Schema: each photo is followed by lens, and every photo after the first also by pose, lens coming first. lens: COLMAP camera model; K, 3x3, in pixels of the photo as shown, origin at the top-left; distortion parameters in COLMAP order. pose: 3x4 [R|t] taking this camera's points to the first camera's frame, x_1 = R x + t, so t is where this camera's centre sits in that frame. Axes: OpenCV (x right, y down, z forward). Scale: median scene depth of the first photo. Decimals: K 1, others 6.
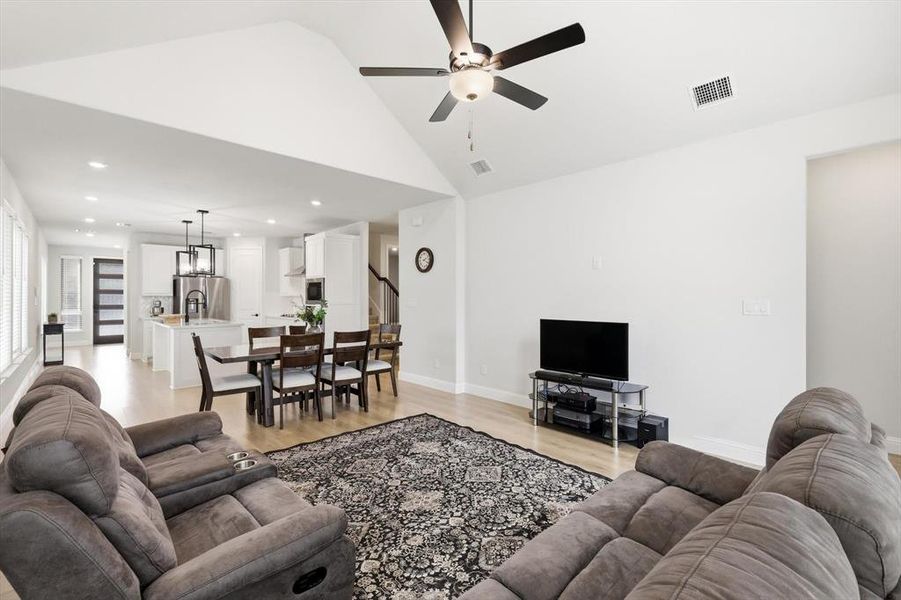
lens RADIAL K [[396.9, 0, 448.0], [0, 396.9, 298.4], [0, 0, 1]] dist [-0.002938, 0.000767]
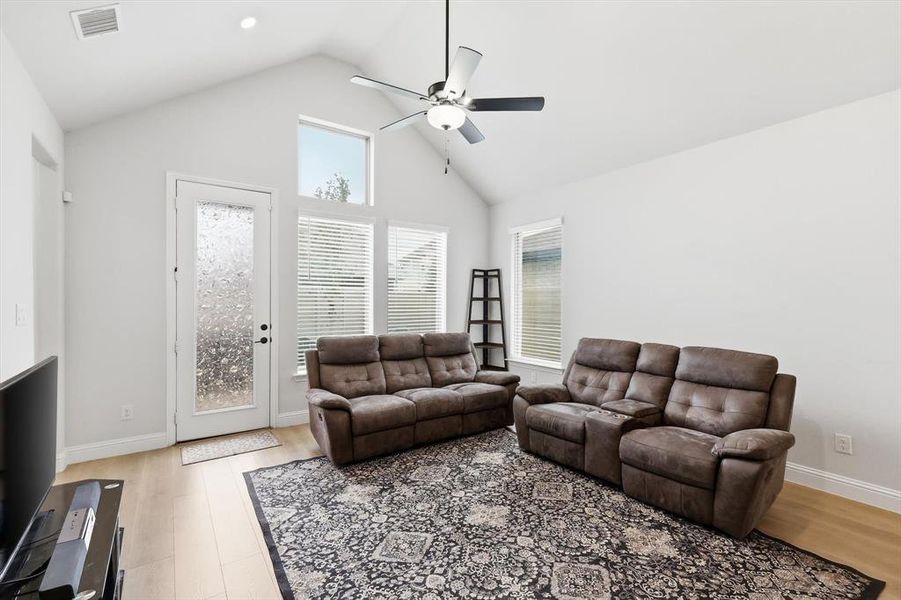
lens RADIAL K [[396.9, 0, 450.3], [0, 396.9, 308.5], [0, 0, 1]] dist [-0.002938, 0.000767]
pose [[-0.989688, -0.005872, 0.143117, -0.082755], [-0.002401, 0.999699, 0.024418, -0.006740], [-0.143217, 0.023823, -0.989405, 1.481880]]
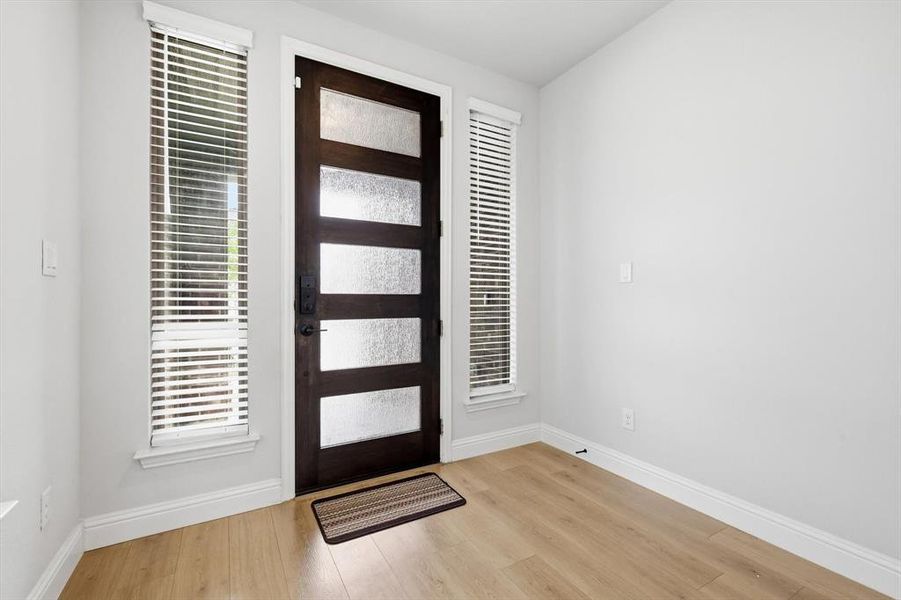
lens RADIAL K [[396.9, 0, 454.5], [0, 396.9, 301.5], [0, 0, 1]] dist [-0.002938, 0.000767]
pose [[0.971895, 0.002383, -0.235404, -2.455461], [-0.001393, 0.999989, 0.004372, 0.062179], [0.235412, -0.003921, 0.971888, 2.630333]]
